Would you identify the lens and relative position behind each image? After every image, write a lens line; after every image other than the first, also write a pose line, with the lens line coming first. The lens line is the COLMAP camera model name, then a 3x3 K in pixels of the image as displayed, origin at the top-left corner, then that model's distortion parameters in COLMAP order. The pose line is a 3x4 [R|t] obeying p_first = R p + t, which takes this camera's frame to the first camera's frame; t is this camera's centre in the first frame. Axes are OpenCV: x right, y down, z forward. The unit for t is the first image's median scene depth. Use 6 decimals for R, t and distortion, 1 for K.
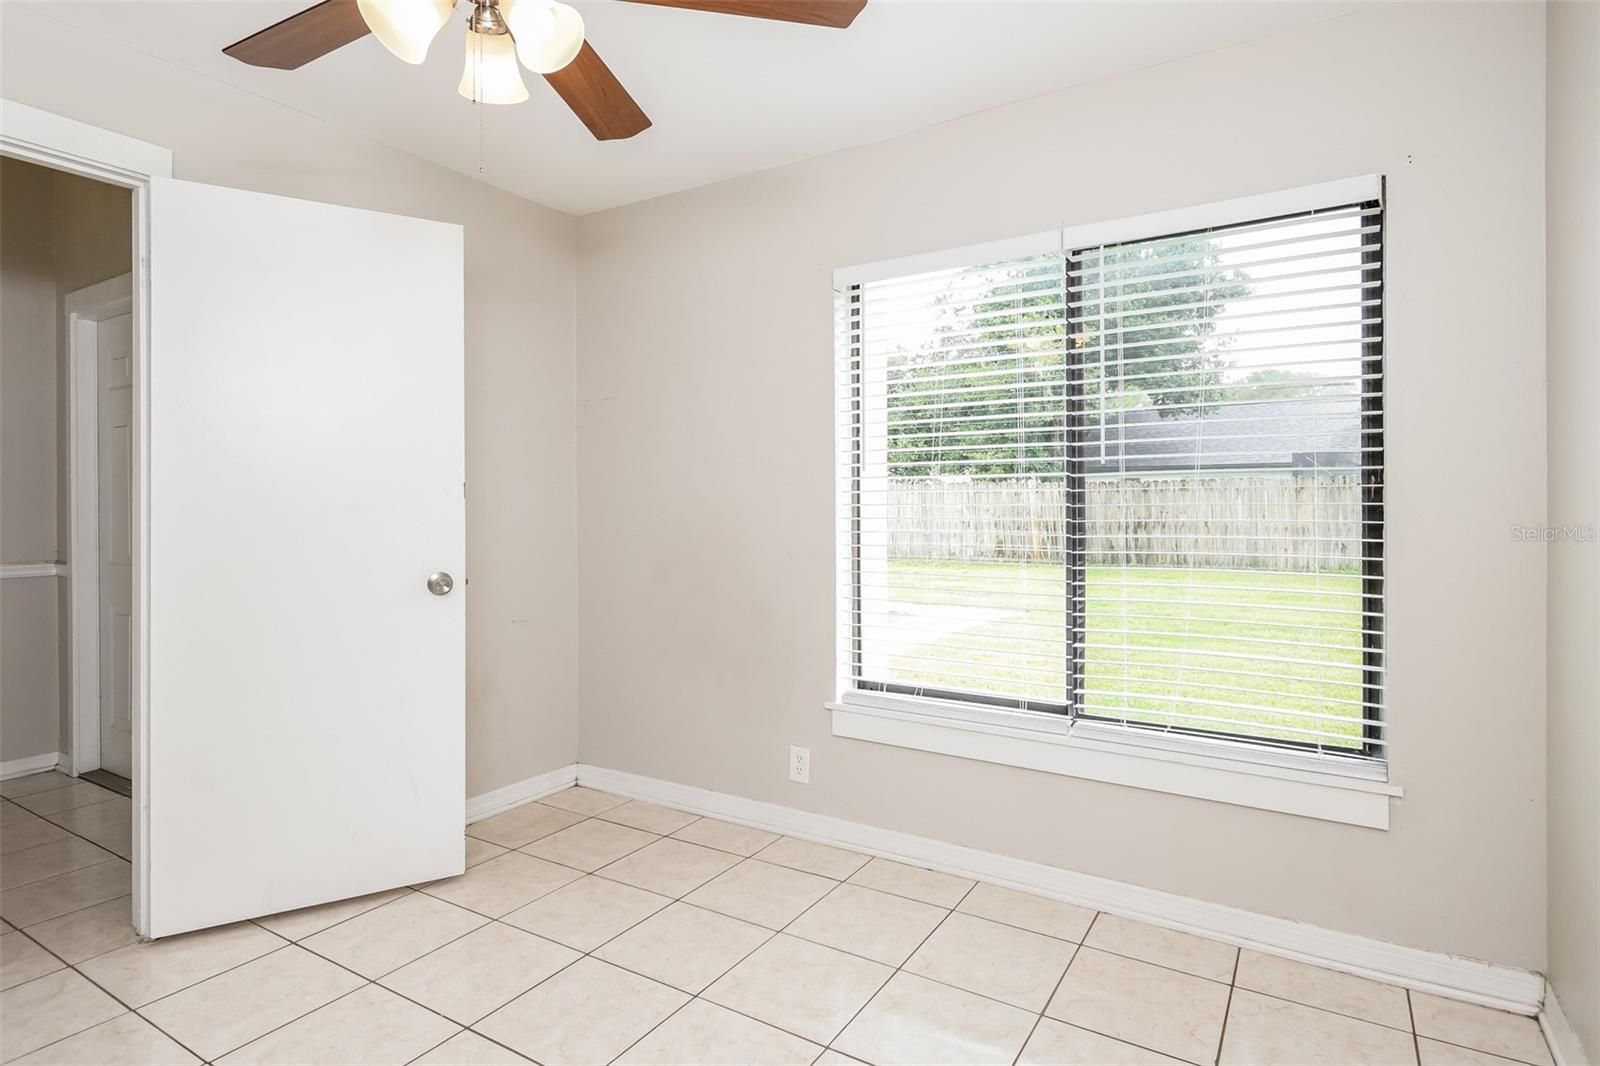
lens RADIAL K [[828.0, 0, 804.5], [0, 828.0, 527.6], [0, 0, 1]] dist [0.015422, 0.003195]
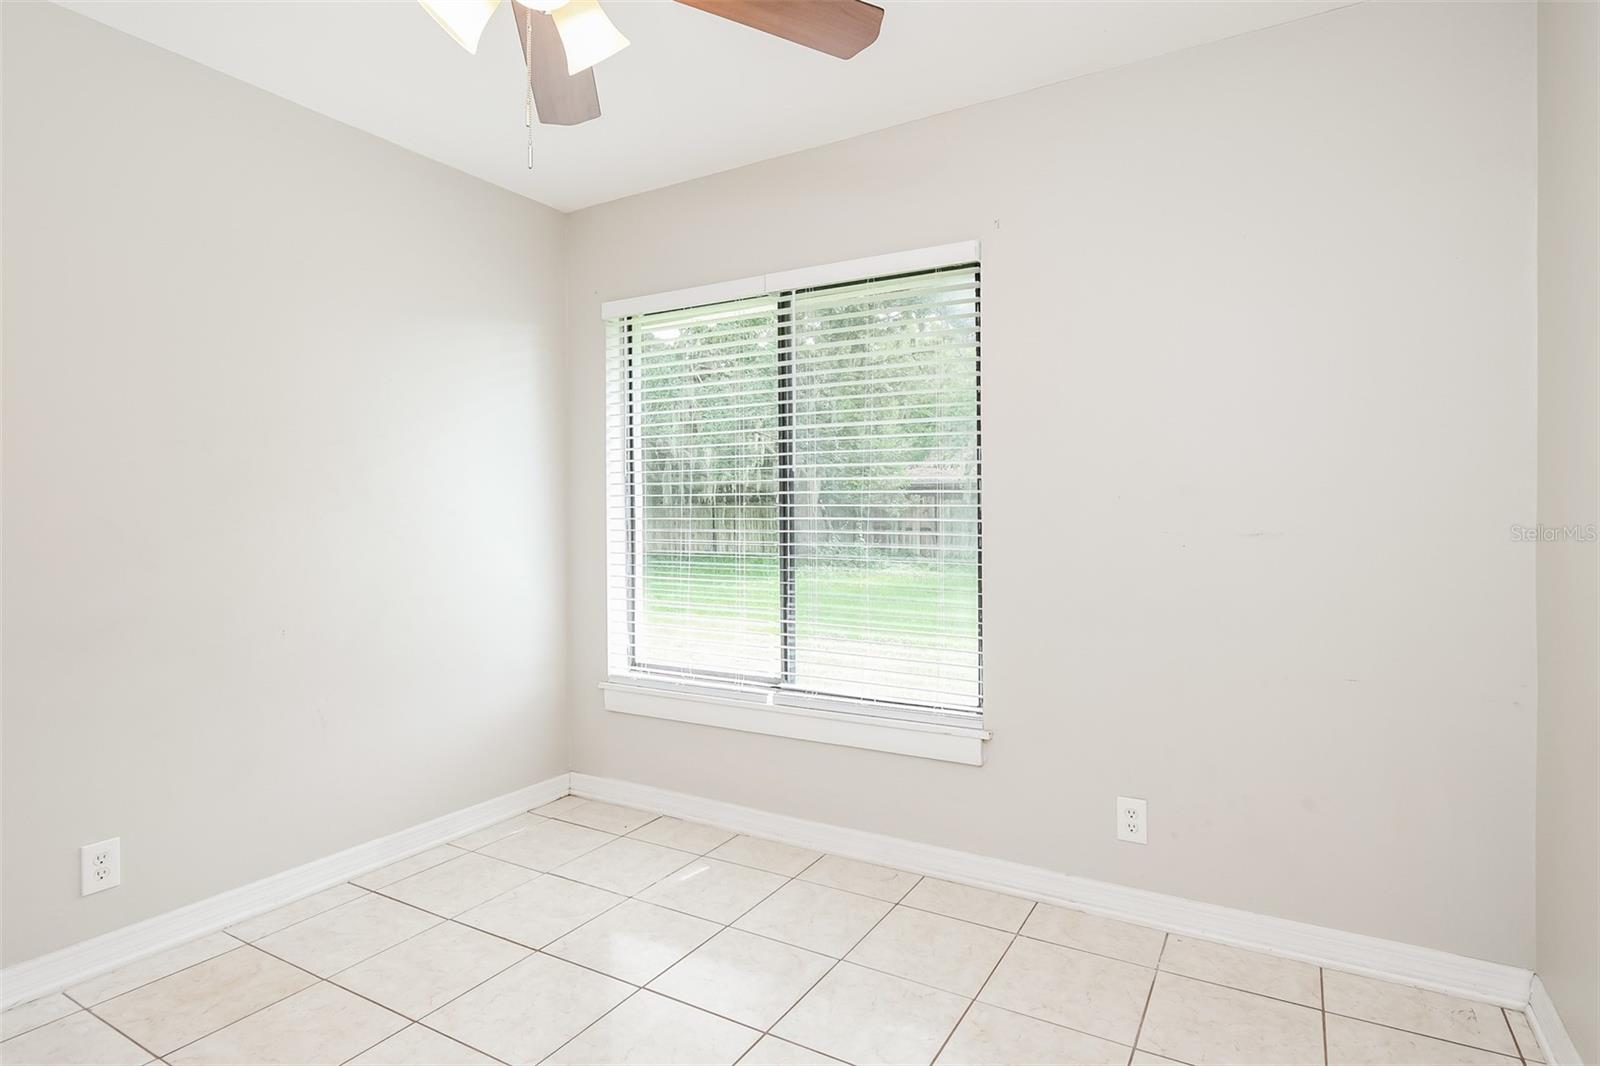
lens RADIAL K [[828.0, 0, 789.8], [0, 828.0, 521.2], [0, 0, 1]] dist [0.015422, 0.003195]
pose [[0.999640, -0.004775, 0.026384, 0.259593], [0.004972, 0.999960, -0.007430, 0.002279], [-0.026348, 0.007559, 0.999624, -0.159744]]
